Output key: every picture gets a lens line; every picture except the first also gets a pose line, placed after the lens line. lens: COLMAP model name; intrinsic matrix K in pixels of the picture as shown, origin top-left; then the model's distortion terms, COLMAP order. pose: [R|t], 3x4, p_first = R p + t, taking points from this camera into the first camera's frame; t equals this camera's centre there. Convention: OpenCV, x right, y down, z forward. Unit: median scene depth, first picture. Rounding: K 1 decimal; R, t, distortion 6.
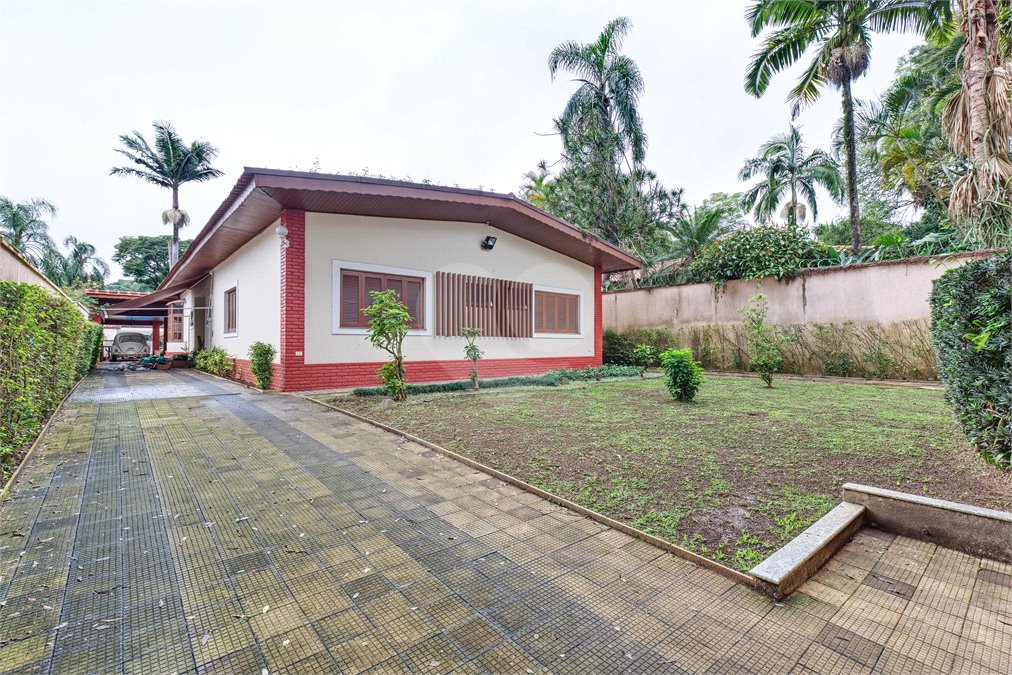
lens RADIAL K [[453.2, 0, 508.9], [0, 453.2, 337.4], [0, 0, 1]] dist [-0.008140, 0.001653]
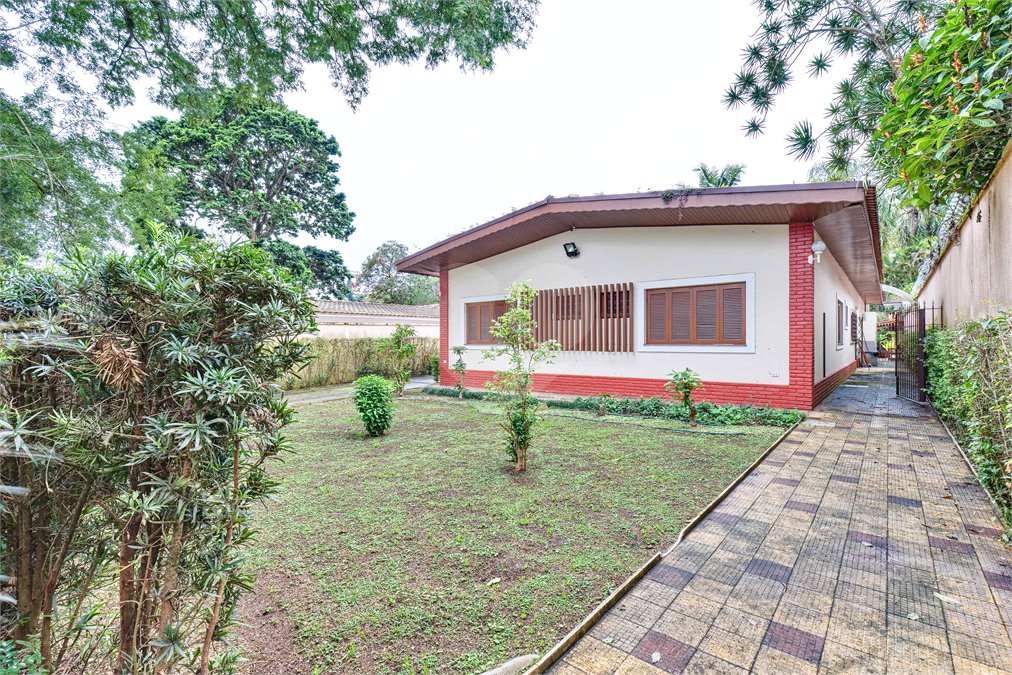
lens RADIAL K [[453.2, 0, 505.5], [0, 453.2, 340.6], [0, 0, 1]] dist [-0.008140, 0.001653]
pose [[0.152607, -0.007498, -0.988259, 0.797599], [0.016138, 0.999857, -0.005094, -0.019340], [0.988155, -0.015171, 0.152706, 0.679502]]
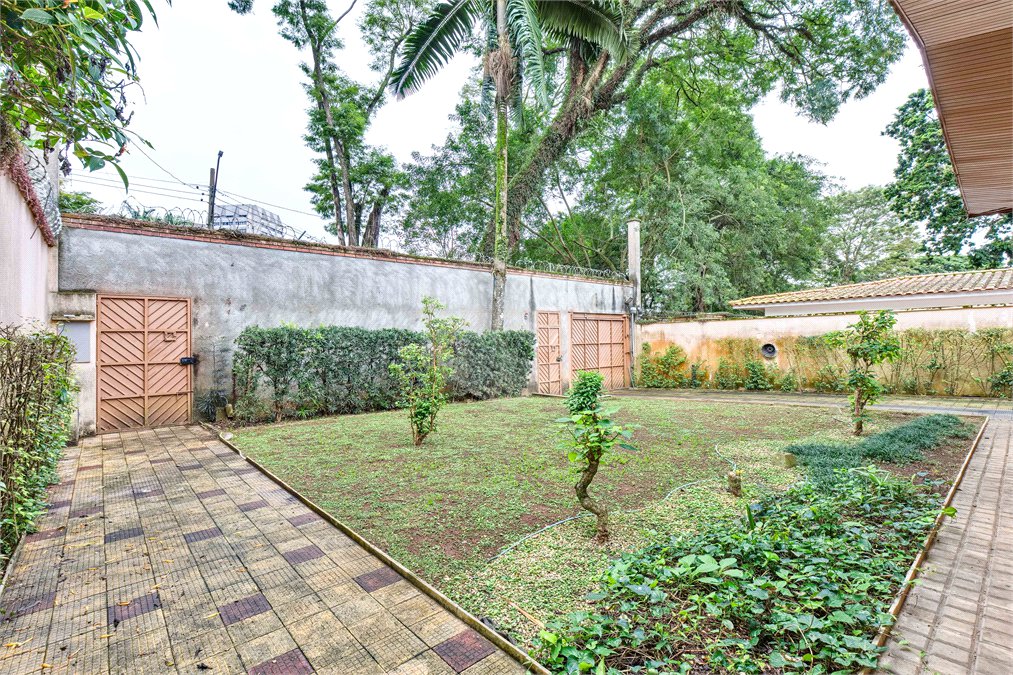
lens RADIAL K [[453.6, 0, 519.6], [0, 453.6, 332.6], [0, 0, 1]] dist [-0.008140, 0.001653]
pose [[-0.999256, 0.008589, -0.037605, 0.344760], [0.009442, 0.999701, -0.022562, -0.021246], [0.037400, -0.022900, -0.999038, 1.229110]]
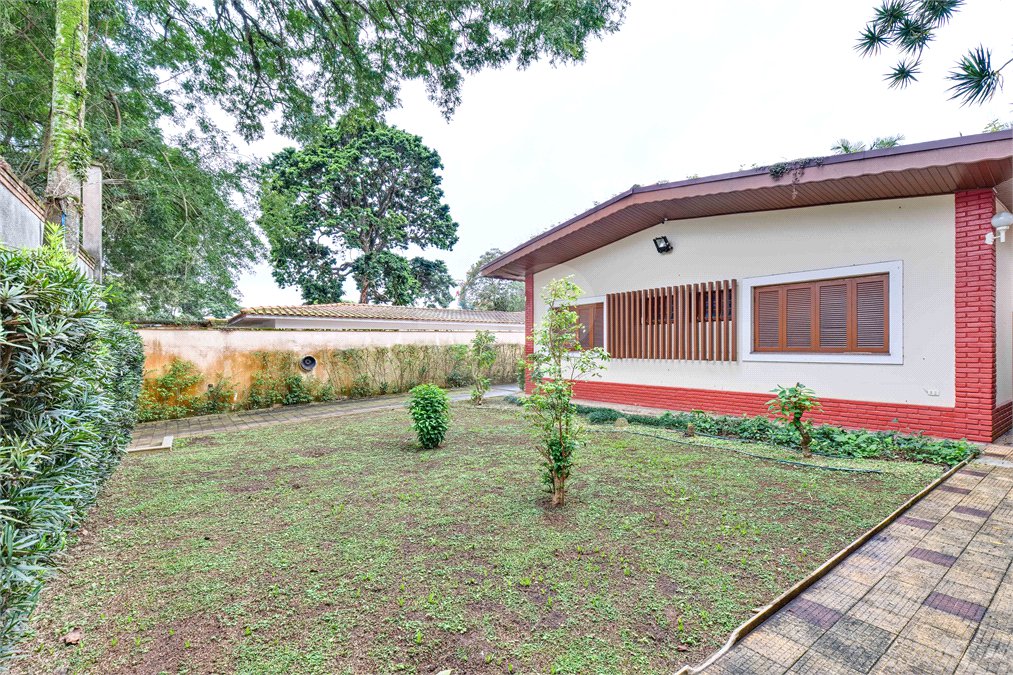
lens RADIAL K [[453.6, 0, 507.0], [0, 453.6, 347.0], [0, 0, 1]] dist [-0.008140, 0.001653]
pose [[-0.084252, -0.007097, -0.996419, 0.745255], [0.014128, 0.999866, -0.008317, -0.020058], [0.996344, -0.014778, -0.084140, 0.738685]]
